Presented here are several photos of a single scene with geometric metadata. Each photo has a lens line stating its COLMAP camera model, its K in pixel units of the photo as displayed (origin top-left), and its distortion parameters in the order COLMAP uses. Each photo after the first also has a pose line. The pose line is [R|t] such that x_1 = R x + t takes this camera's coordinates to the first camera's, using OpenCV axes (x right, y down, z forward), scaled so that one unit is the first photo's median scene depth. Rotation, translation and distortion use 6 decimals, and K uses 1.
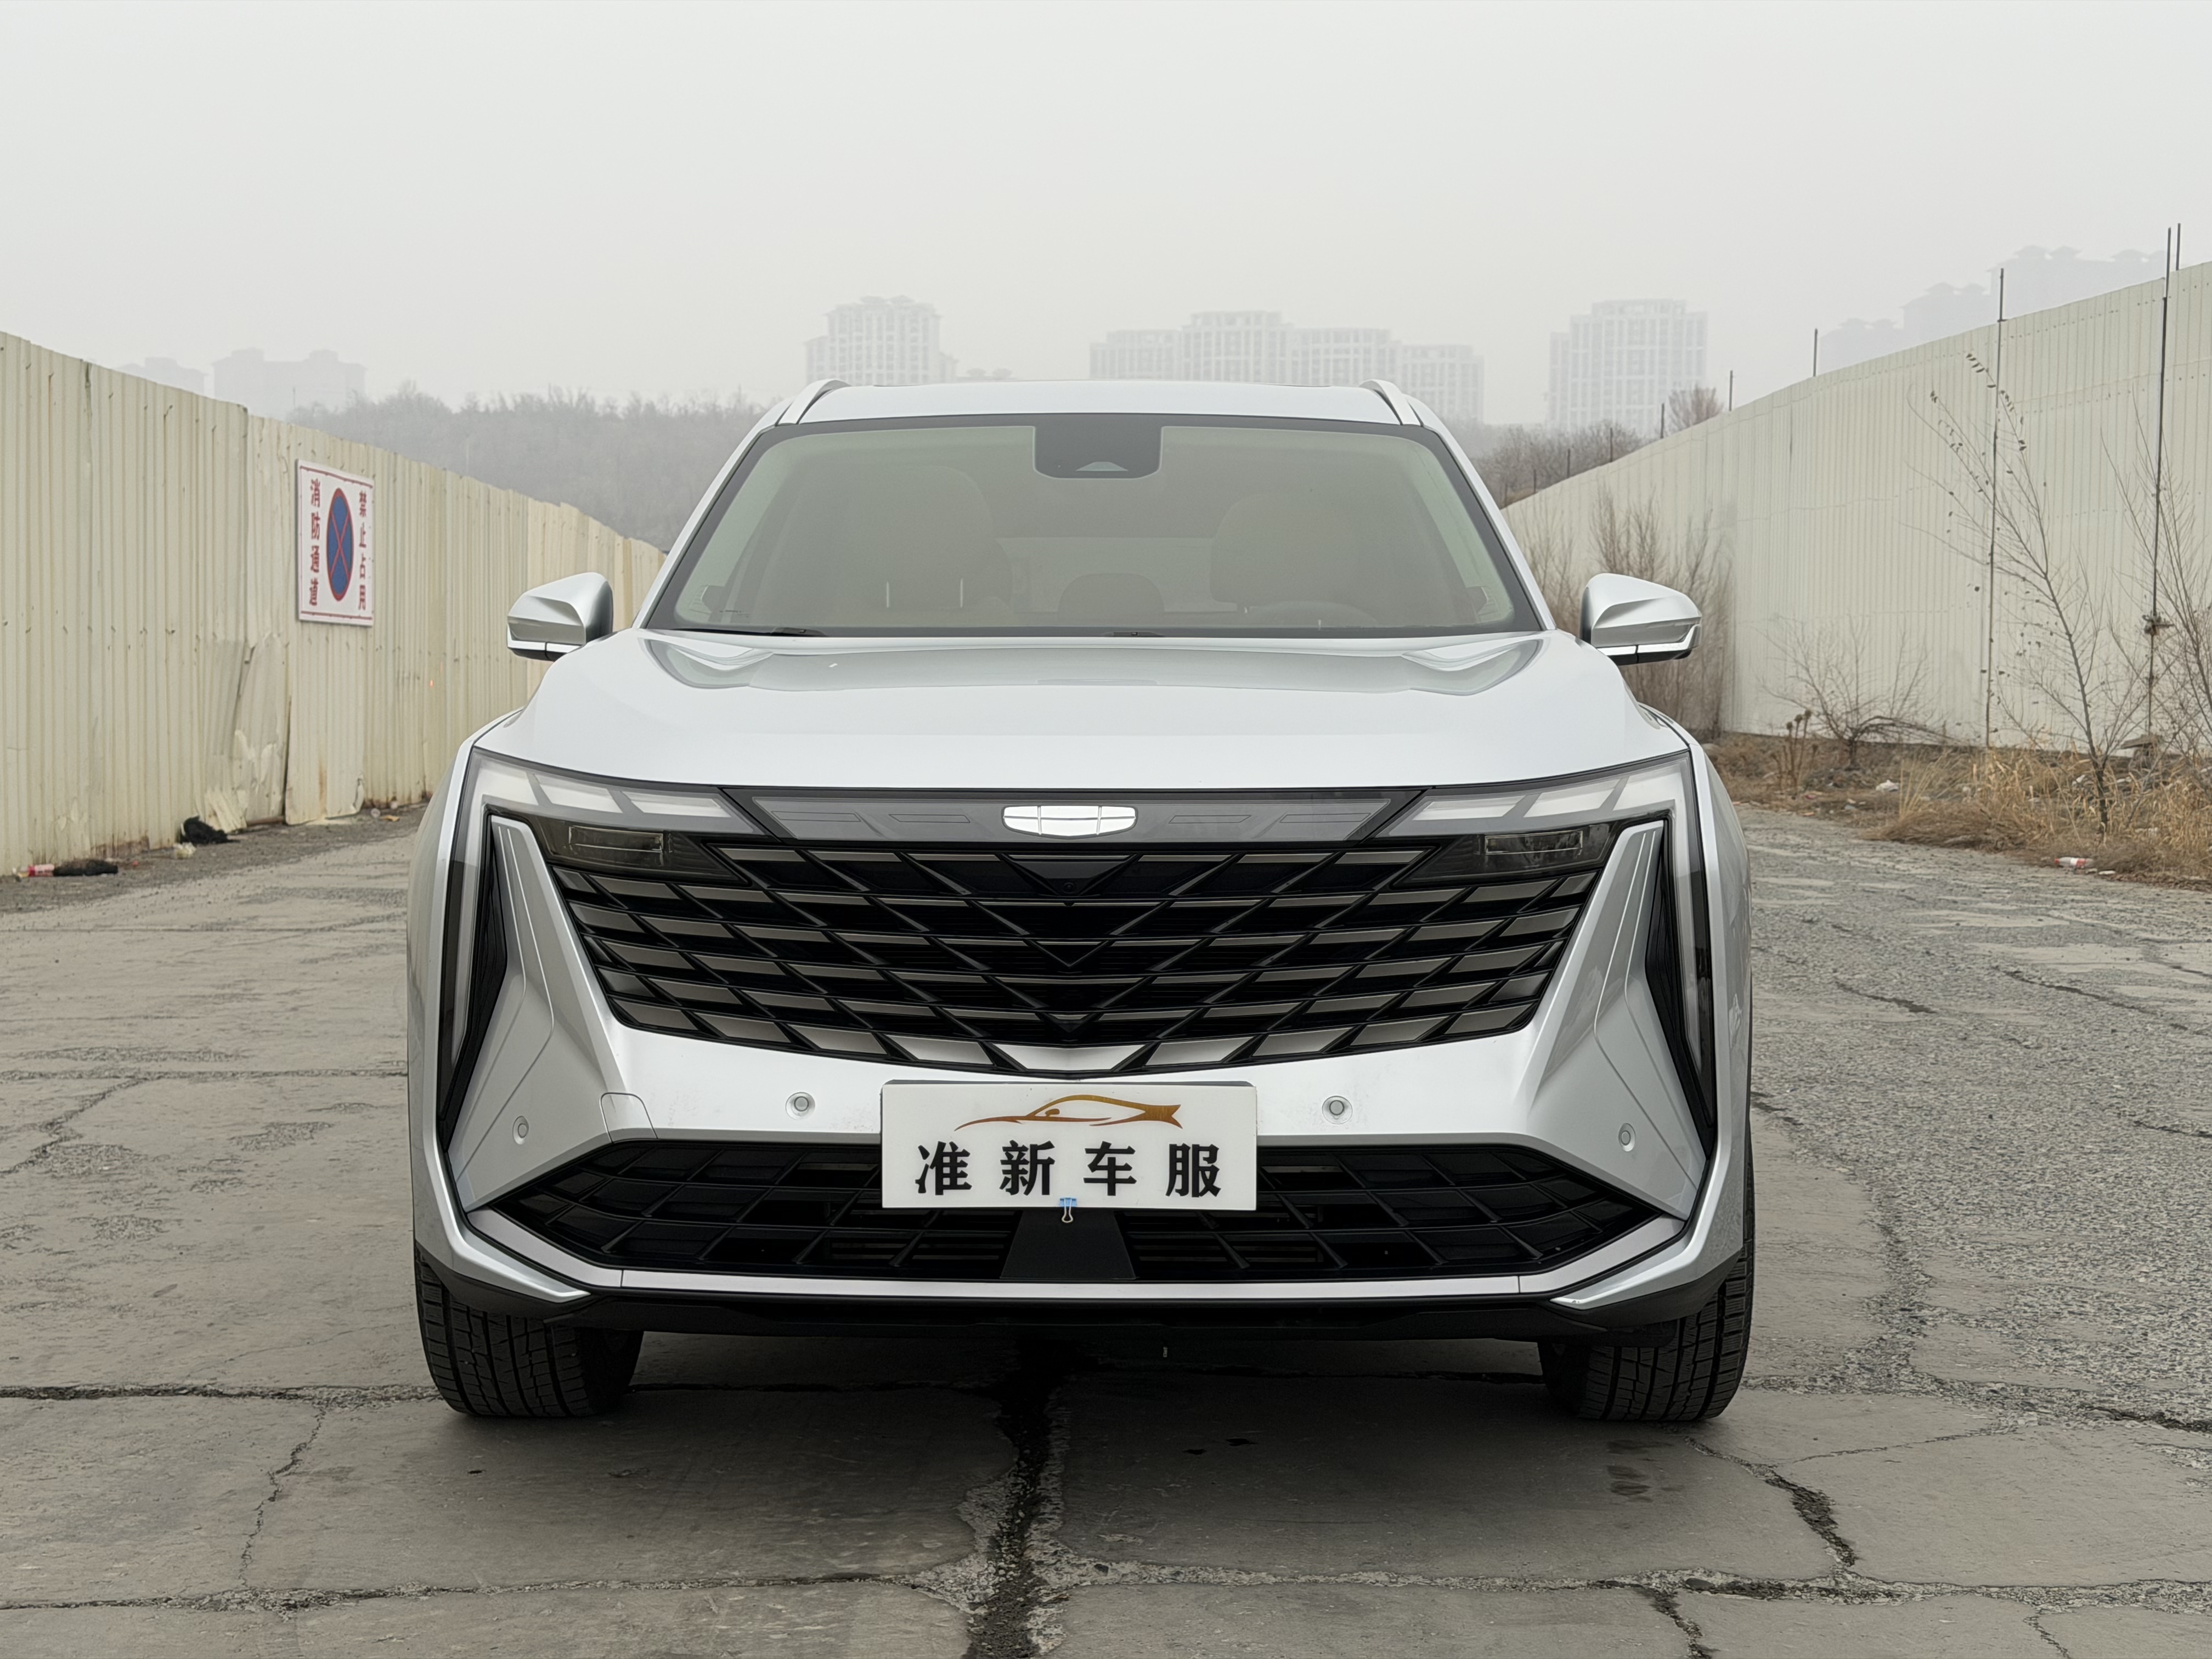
lens RADIAL K [[3087.9, 0, 1106.8], [0, 3087.9, 833.5], [0, 0, 1]] dist [0.136319, 0.000000]
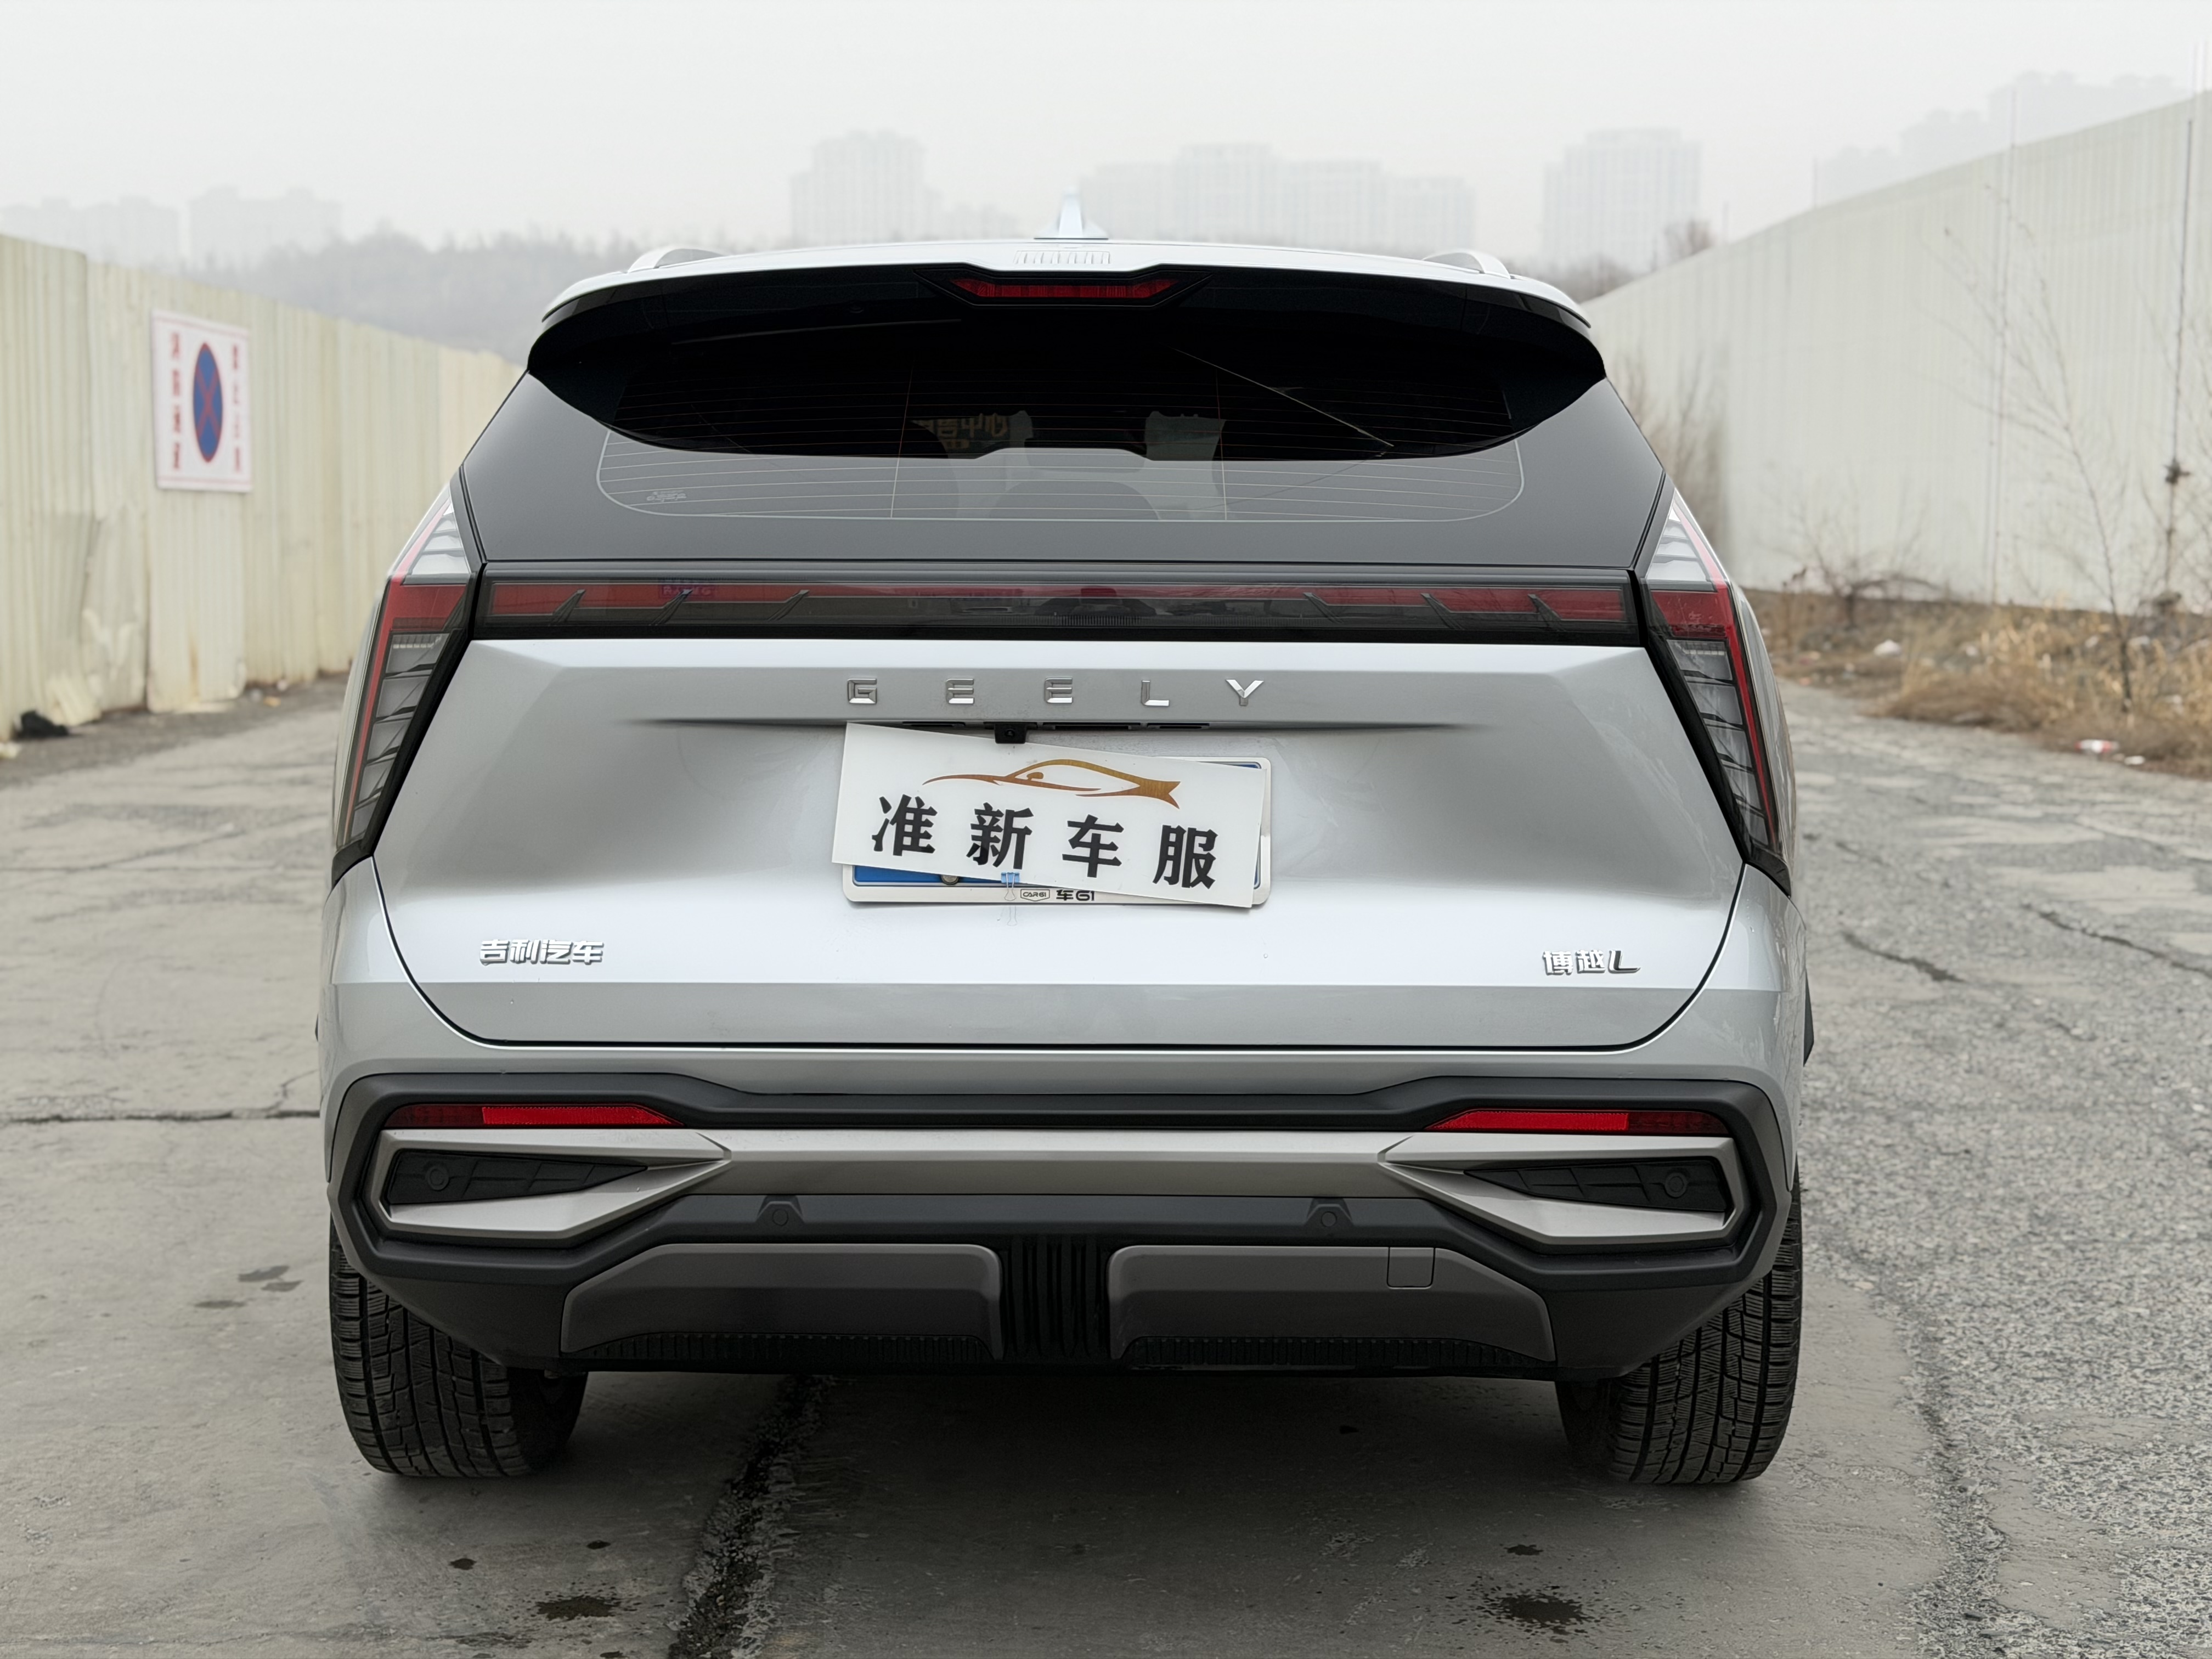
lens RADIAL K [[3087.9, 0, 1105.8], [0, 3087.9, 829.6], [0, 0, 1]] dist [0.136319, 0.000000]
pose [[0.999980, -0.006050, 0.002049, 0.022067], [0.005940, 0.998723, 0.050161, -0.017481], [-0.002350, -0.050147, 0.998739, 0.107439]]
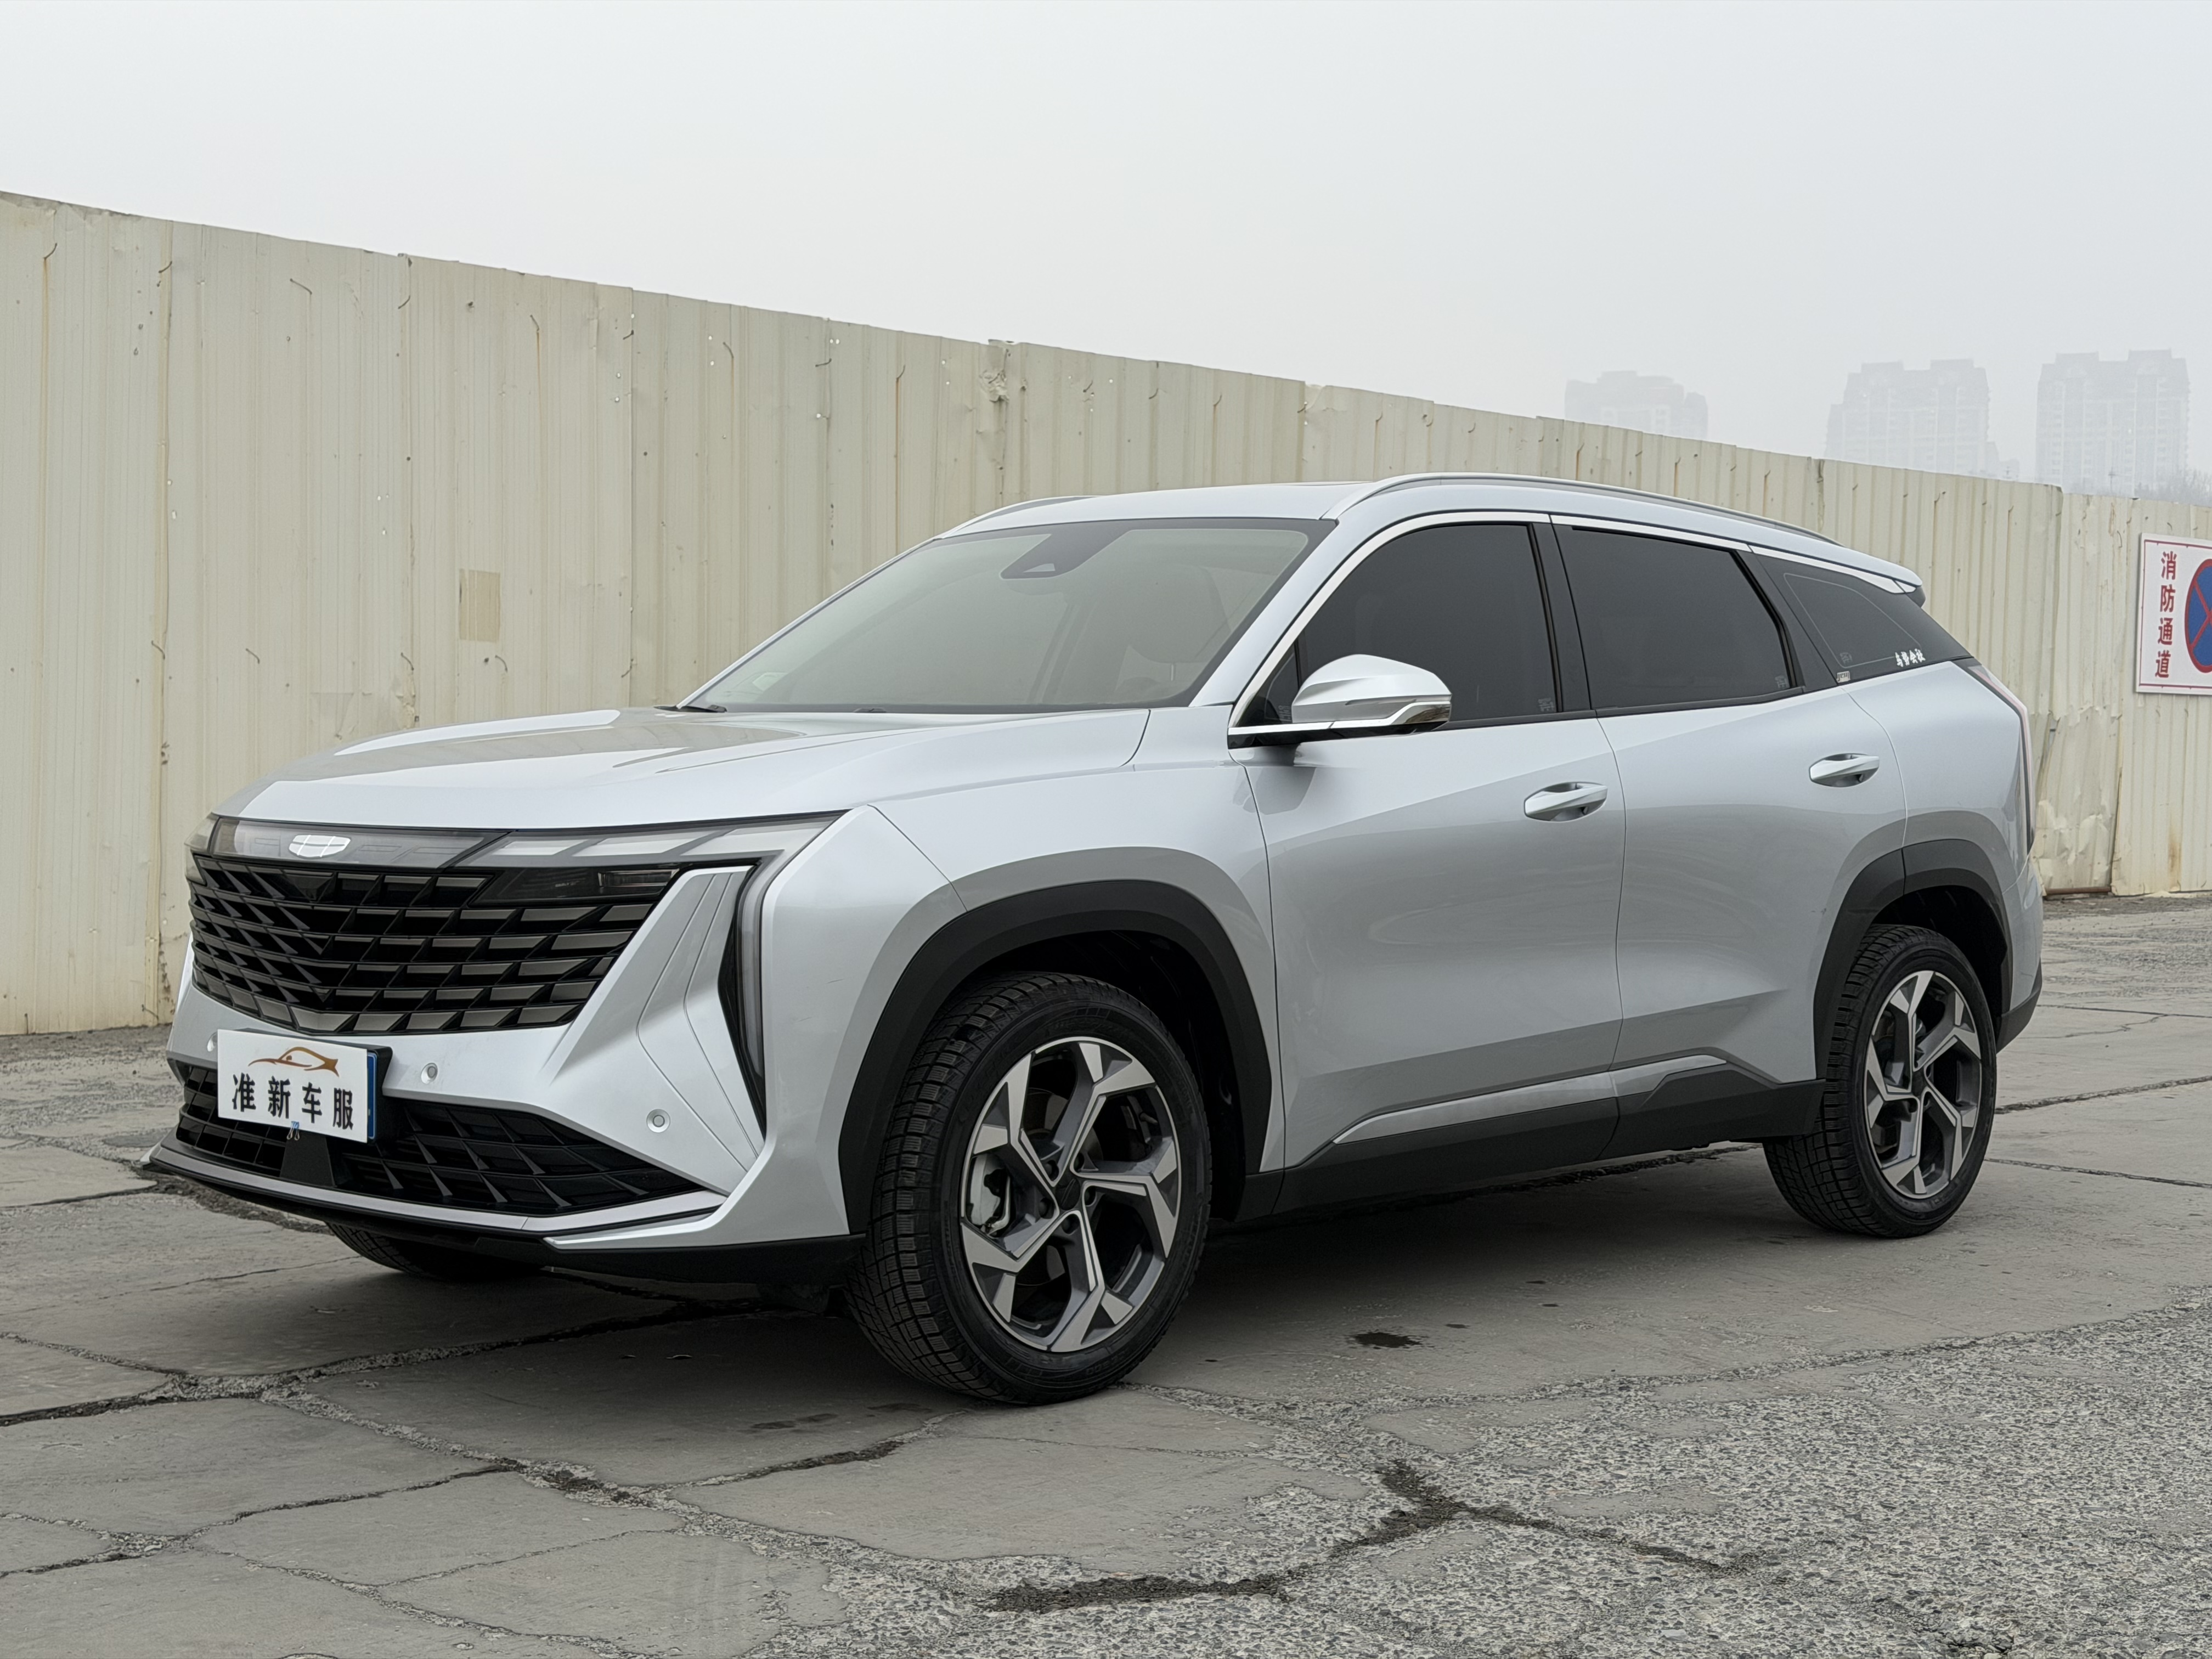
lens RADIAL K [[3087.9, 0, 1114.5], [0, 3087.9, 824.0], [0, 0, 1]] dist [0.136319, 0.000000]
pose [[0.733951, 0.025459, -0.678725, 0.257283], [-0.043124, 0.999028, -0.009159, -0.003617], [0.677832, 0.035992, 0.734335, 0.049436]]
